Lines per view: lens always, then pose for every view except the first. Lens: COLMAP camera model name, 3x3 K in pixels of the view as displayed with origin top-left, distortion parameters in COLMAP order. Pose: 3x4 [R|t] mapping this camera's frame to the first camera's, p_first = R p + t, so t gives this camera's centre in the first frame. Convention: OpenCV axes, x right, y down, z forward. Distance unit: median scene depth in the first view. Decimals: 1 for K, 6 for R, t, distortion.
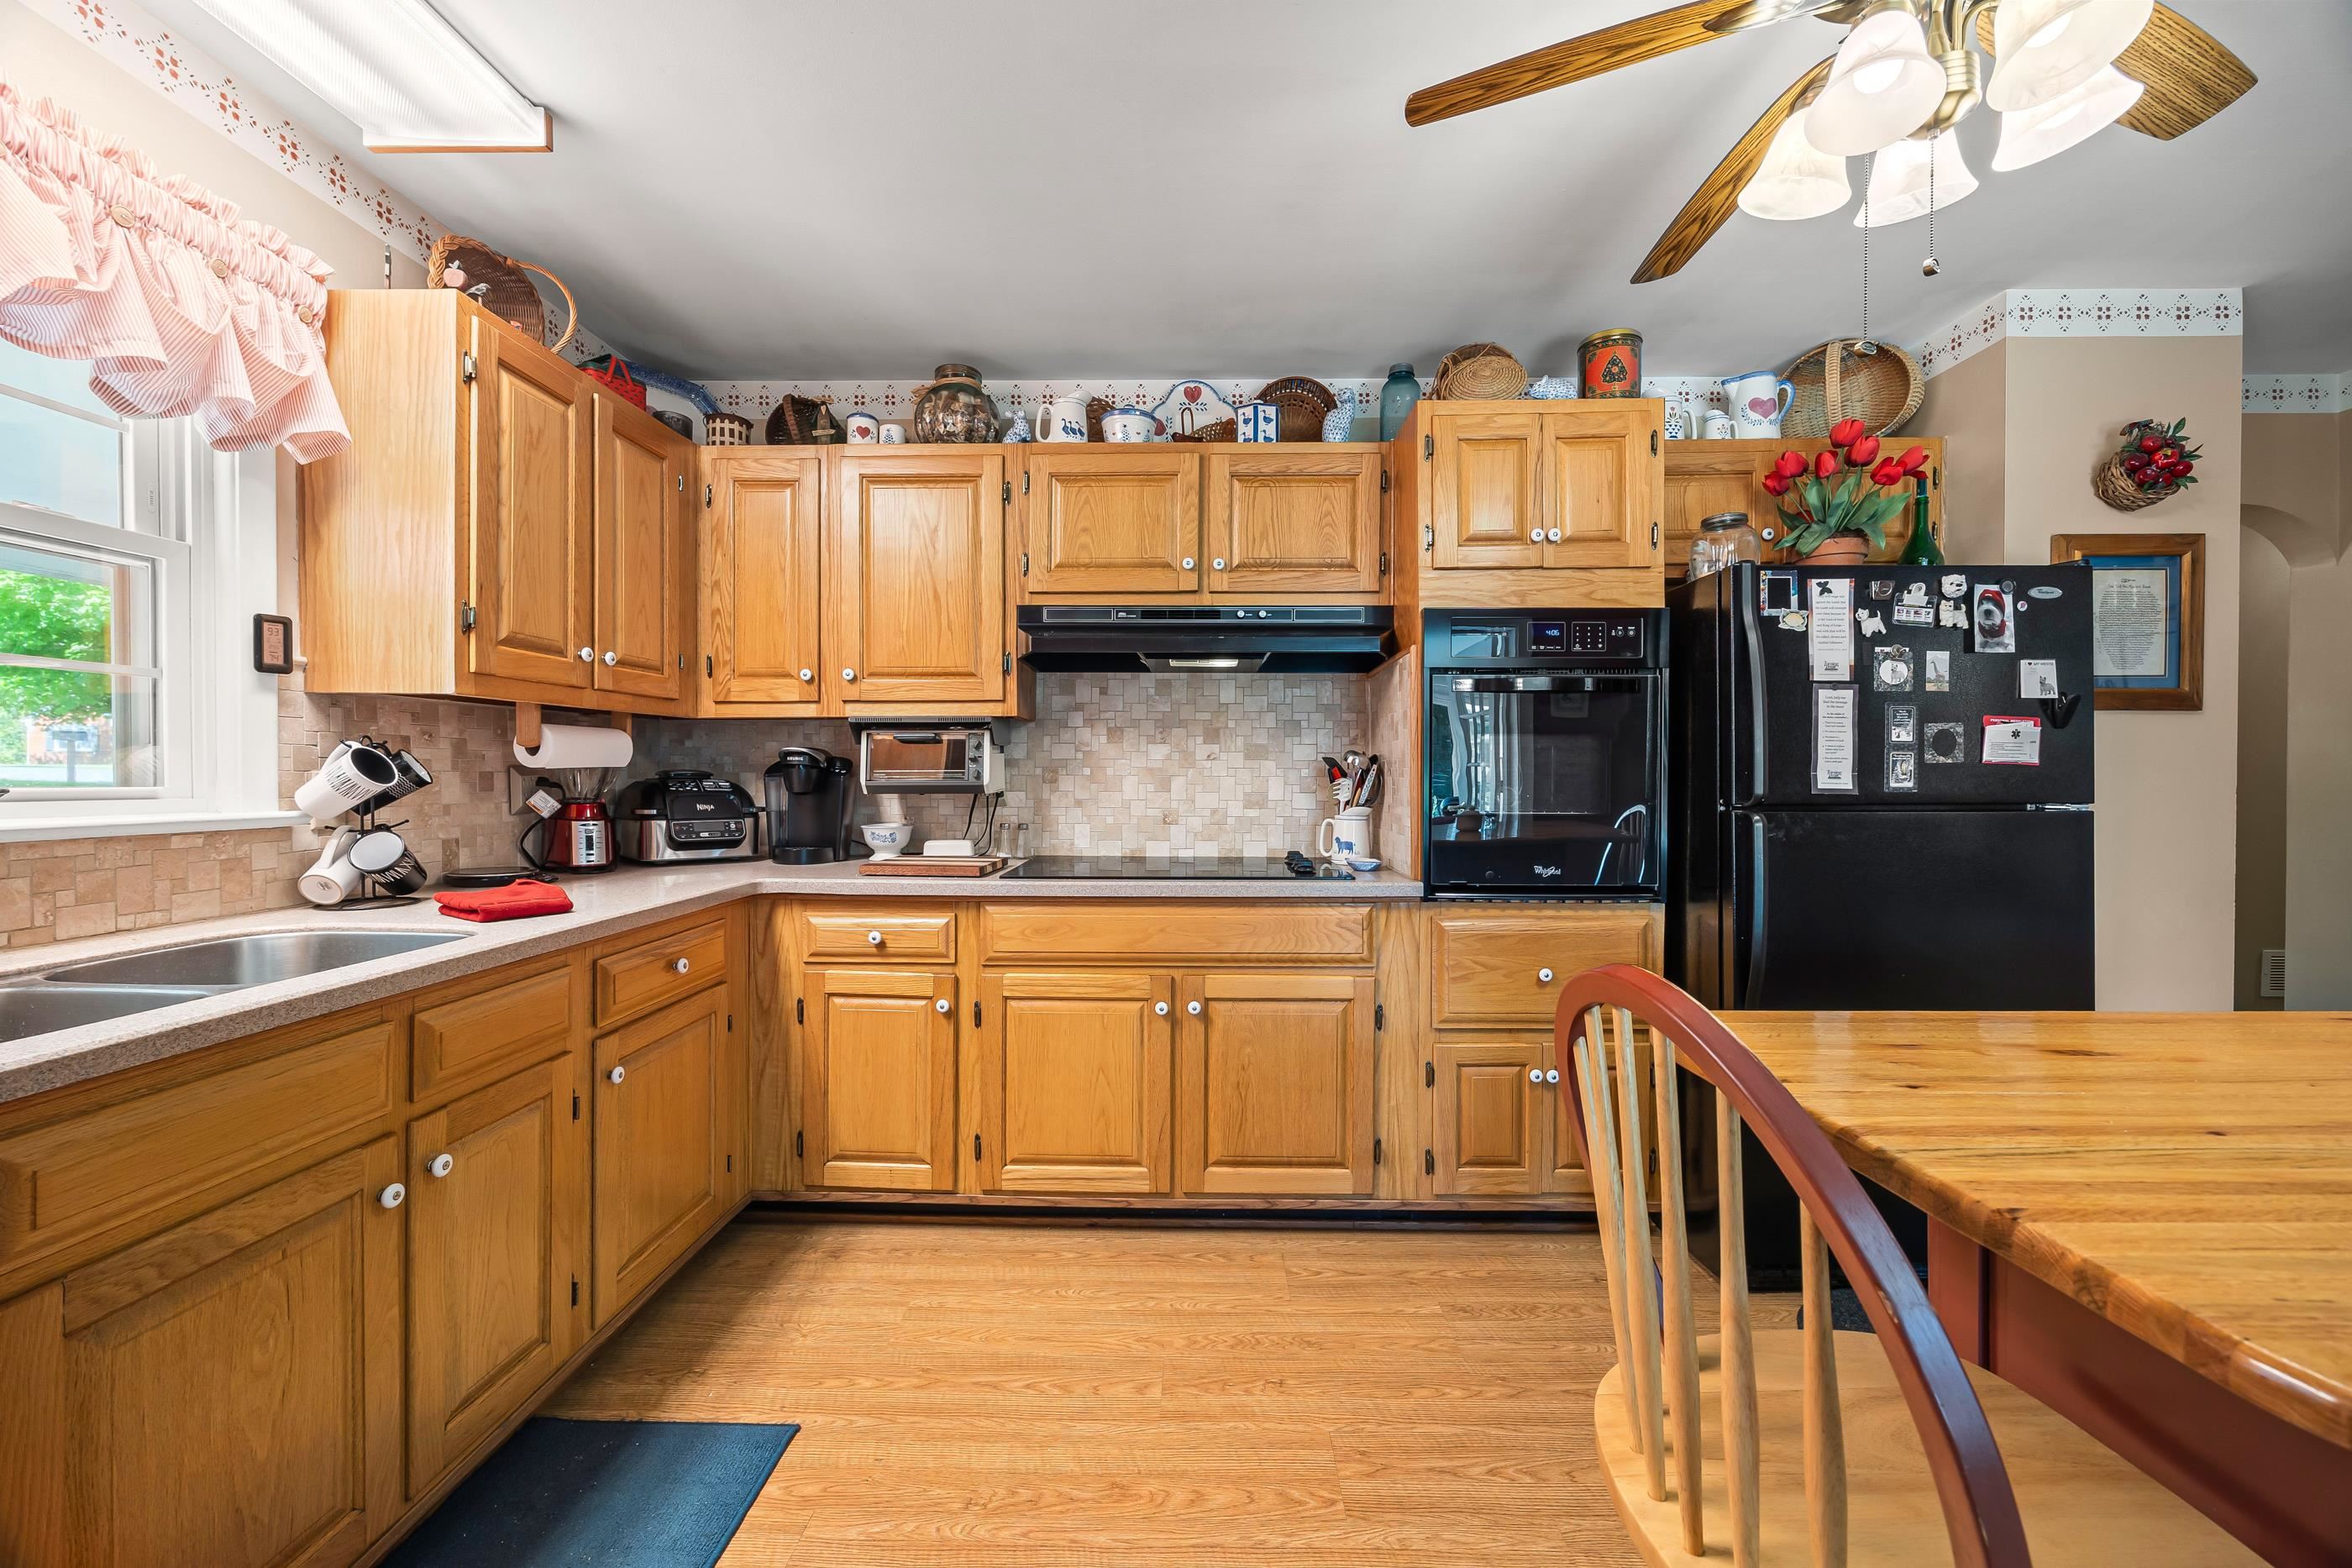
lens RADIAL K [[901.1, 0, 1175.3], [0, 901.1, 784.3], [0, 0, 1]] dist [-0.008383, 0.001147]
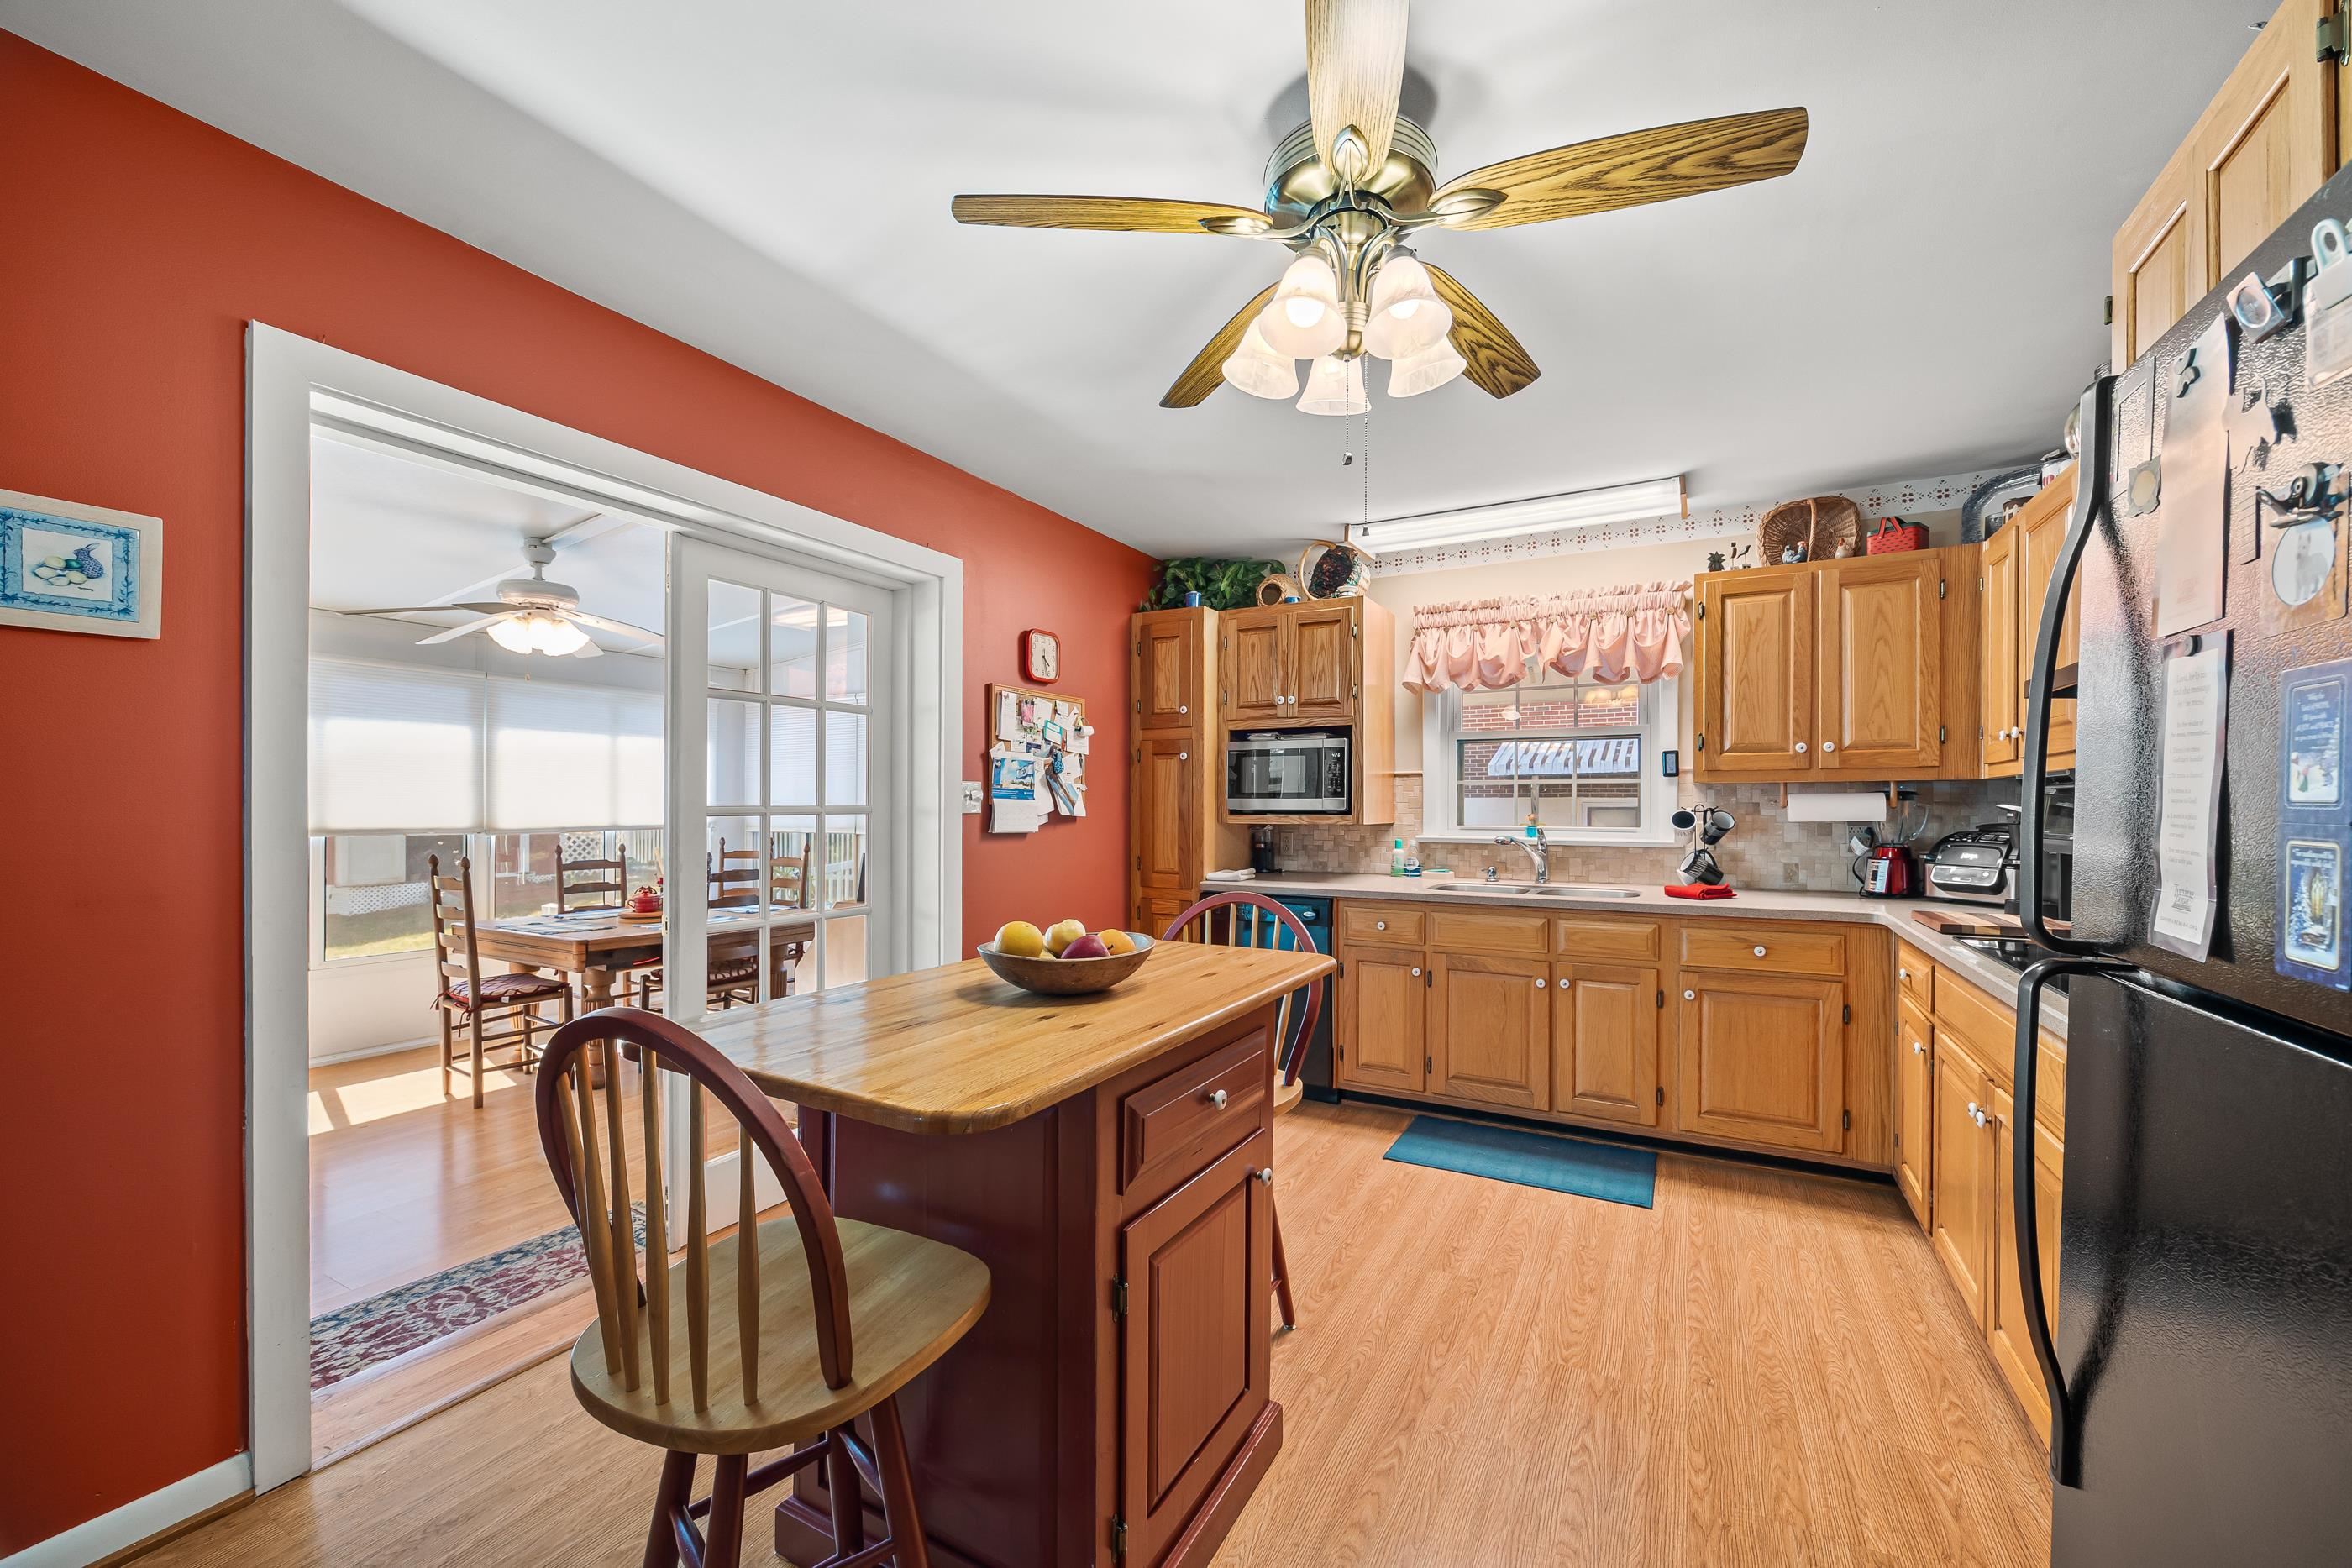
lens RADIAL K [[901.1, 0, 1193.4], [0, 901.1, 808.1], [0, 0, 1]] dist [-0.008383, 0.001147]
pose [[-0.451697, 0.002904, -0.892167, 1.069815], [-0.010746, 0.999904, 0.008696, -0.039833], [0.892107, 0.013515, -0.451622, 0.696734]]
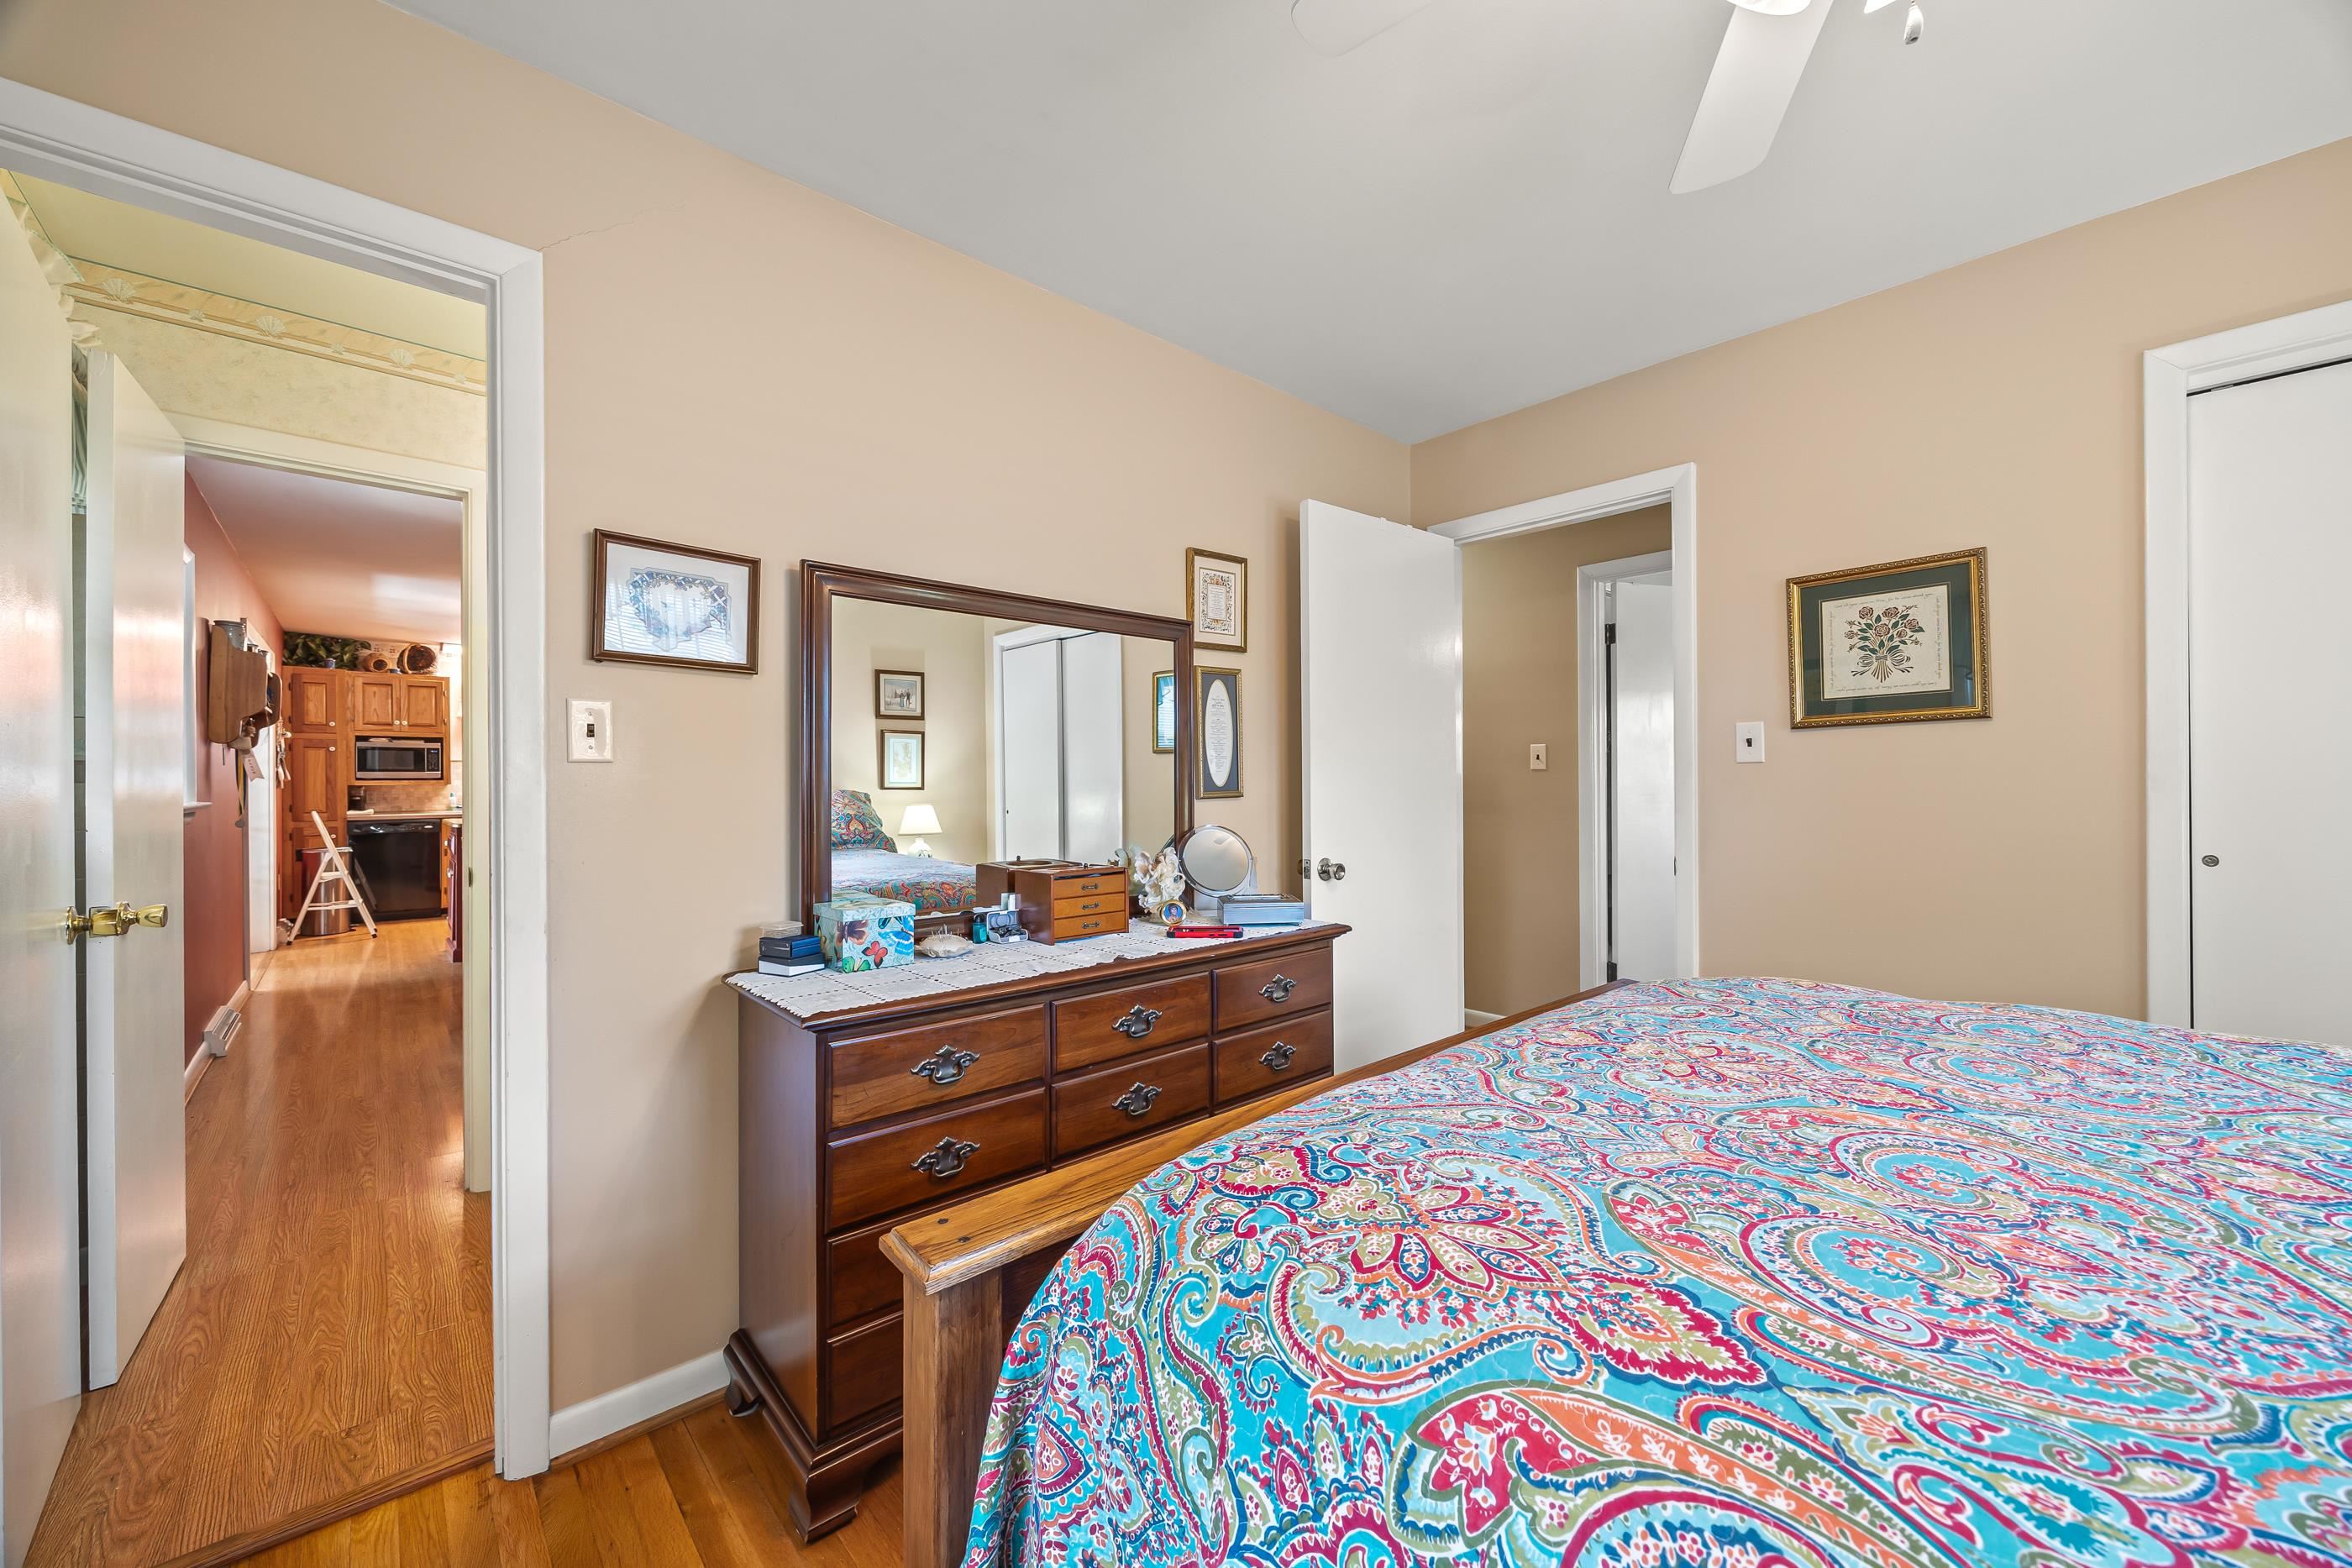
lens RADIAL K [[901.1, 0, 1200.0], [0, 901.1, 782.8], [0, 0, 1]] dist [-0.008383, 0.001147]
pose [[0.684304, 0.004426, -0.729184, 4.019728], [-0.006559, 0.999978, -0.000086, -0.024143], [0.729168, 0.004842, 0.684318, -0.036278]]
